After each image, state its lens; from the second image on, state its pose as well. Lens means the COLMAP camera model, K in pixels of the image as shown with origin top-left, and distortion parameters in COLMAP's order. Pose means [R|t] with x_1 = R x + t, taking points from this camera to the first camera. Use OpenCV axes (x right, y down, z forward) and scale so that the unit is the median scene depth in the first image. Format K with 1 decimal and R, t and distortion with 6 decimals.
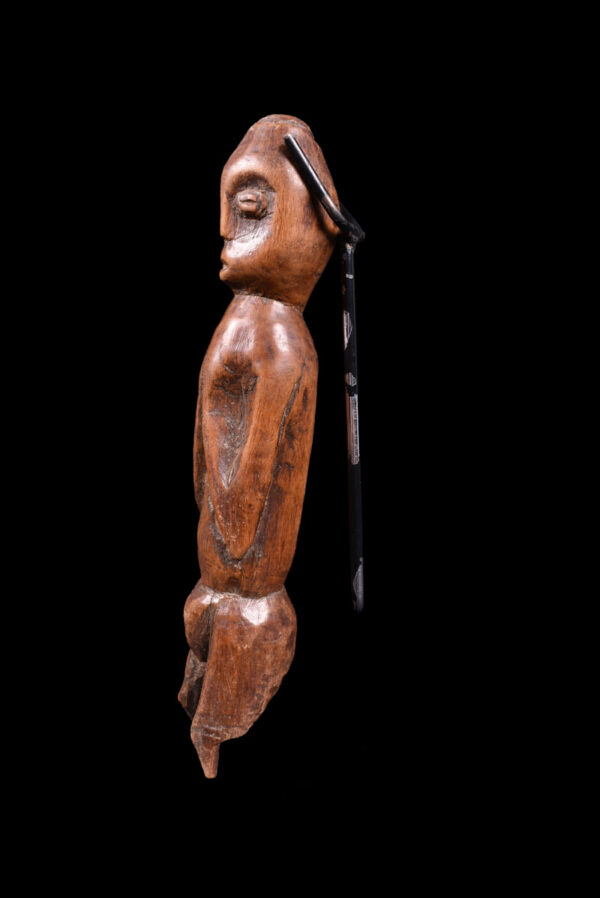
lens RADIAL K [[693.8, 0, 303.3], [0, 693.8, 450.6], [0, 0, 1]] dist [-0.092574, -0.004064]
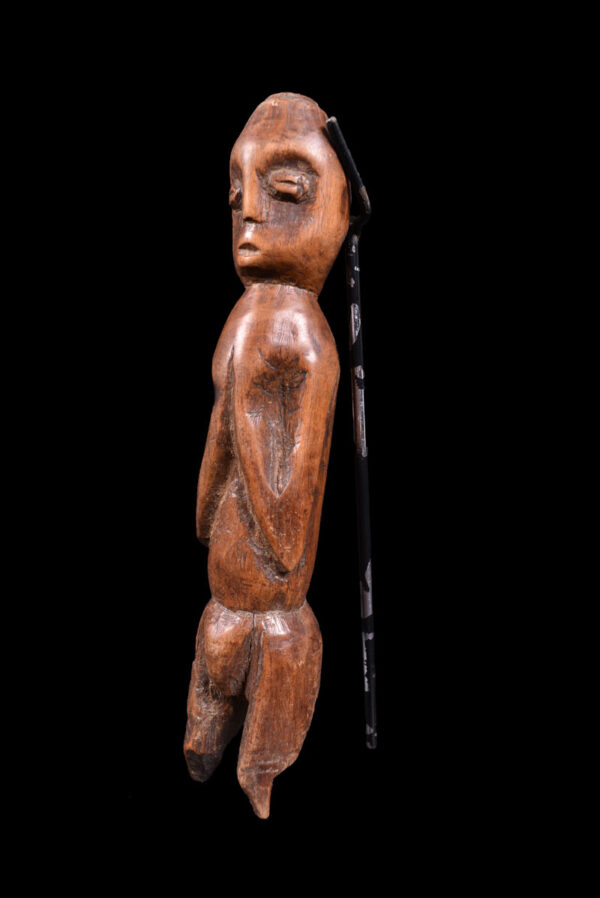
lens RADIAL K [[693.8, 0, 302.0], [0, 693.8, 447.3], [0, 0, 1]] dist [-0.092574, -0.004064]
pose [[0.844533, -0.091331, 0.527657, -0.546769], [0.092116, 0.995438, 0.024864, -0.028300], [-0.527521, 0.027607, 0.849093, 0.204239]]
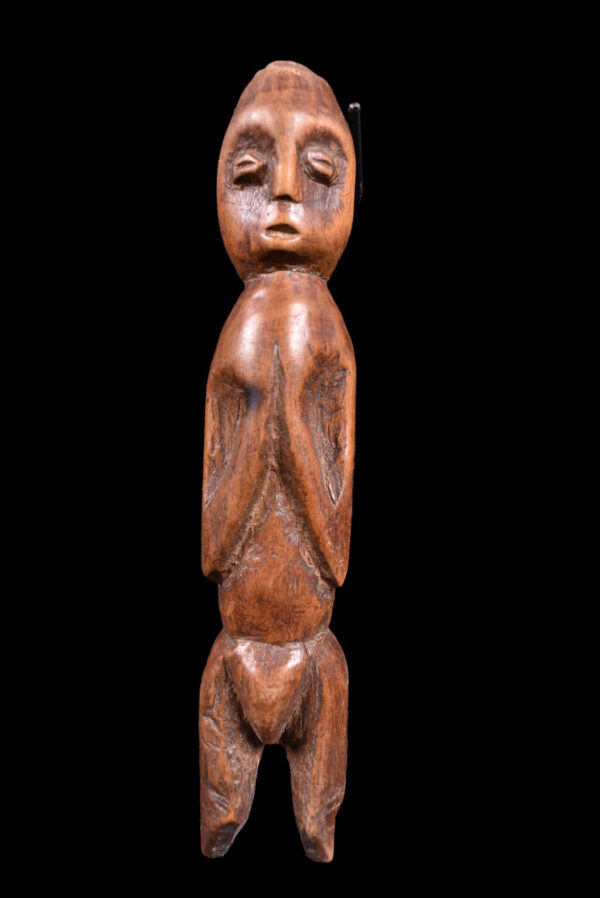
lens RADIAL K [[693.8, 0, 301.6], [0, 693.8, 446.4], [0, 0, 1]] dist [-0.092574, -0.004064]
pose [[0.369779, -0.148261, 0.917214, -0.855383], [0.150213, 0.983739, 0.098455, -0.101041], [-0.916897, 0.101370, 0.386037, 0.692508]]
